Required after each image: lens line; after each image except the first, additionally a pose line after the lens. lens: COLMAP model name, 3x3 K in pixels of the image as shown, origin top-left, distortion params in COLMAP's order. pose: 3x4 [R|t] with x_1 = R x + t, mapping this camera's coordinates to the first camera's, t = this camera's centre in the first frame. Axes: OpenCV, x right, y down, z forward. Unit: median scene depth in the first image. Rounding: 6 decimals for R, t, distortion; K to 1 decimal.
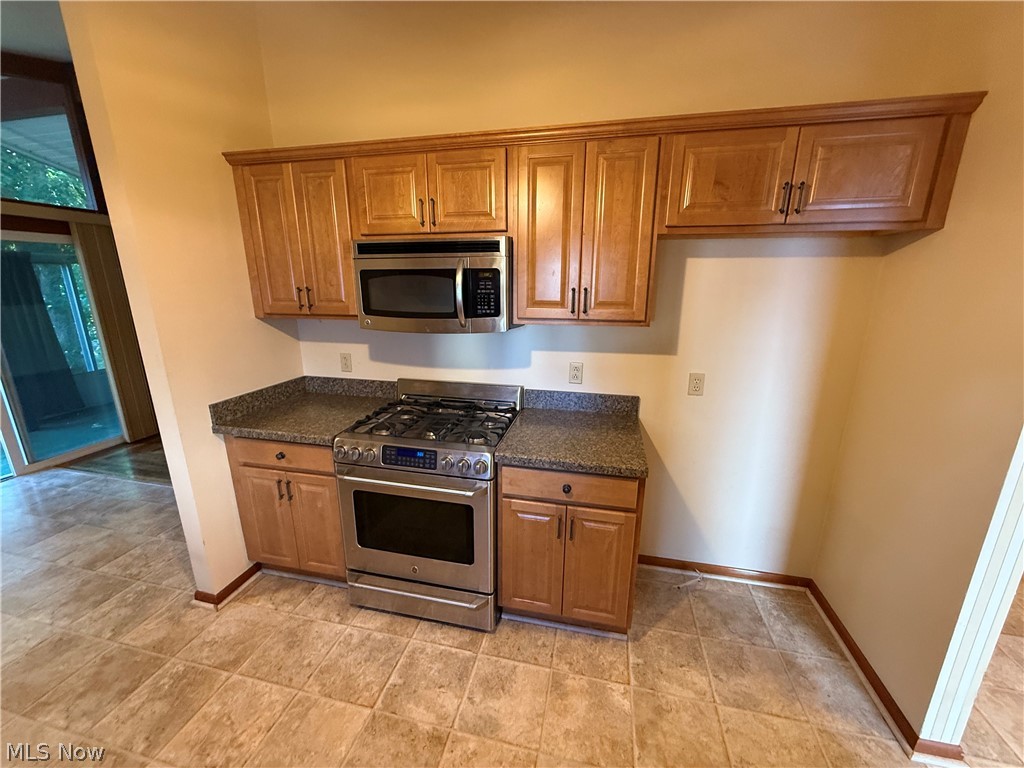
lens RADIAL K [[411.6, 0, 510.4], [0, 411.6, 381.2], [0, 0, 1]] dist [-0.001199, 0.001602]
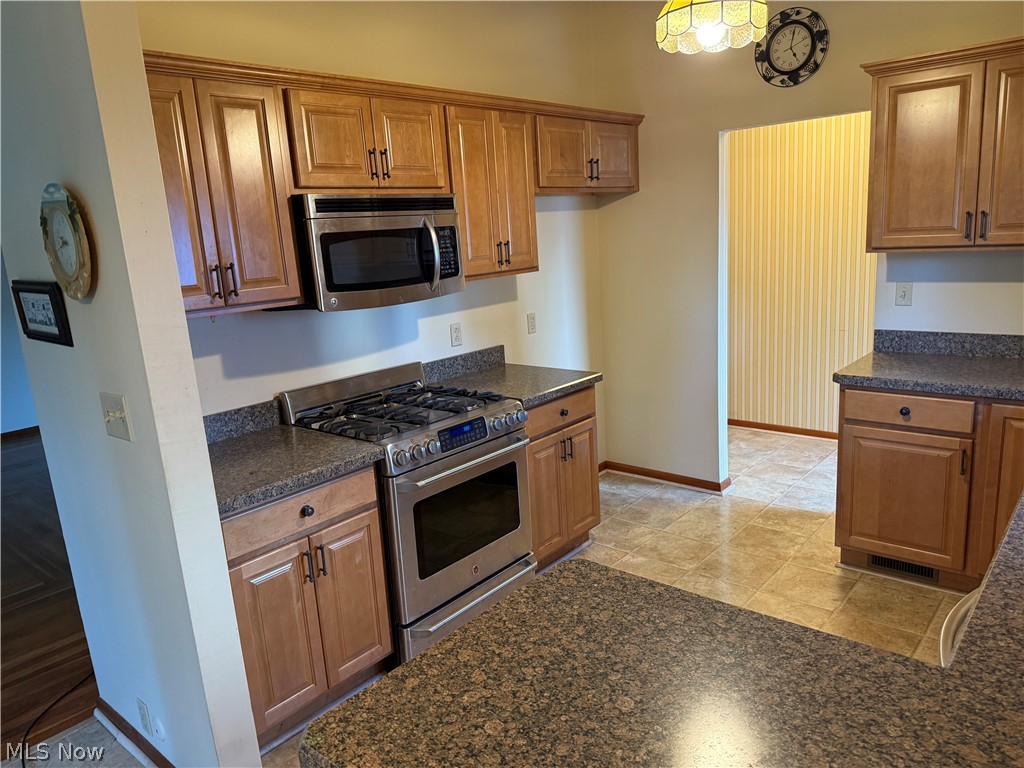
lens RADIAL K [[723.9, 0, 511.7], [0, 723.9, 381.6], [0, 0, 1]] dist [0.064869, -0.078050]
pose [[0.465037, -0.214313, 0.858959, -1.483939], [0.275994, 0.956997, 0.089352, -0.035829], [-0.841170, 0.195515, 0.504189, 0.090818]]
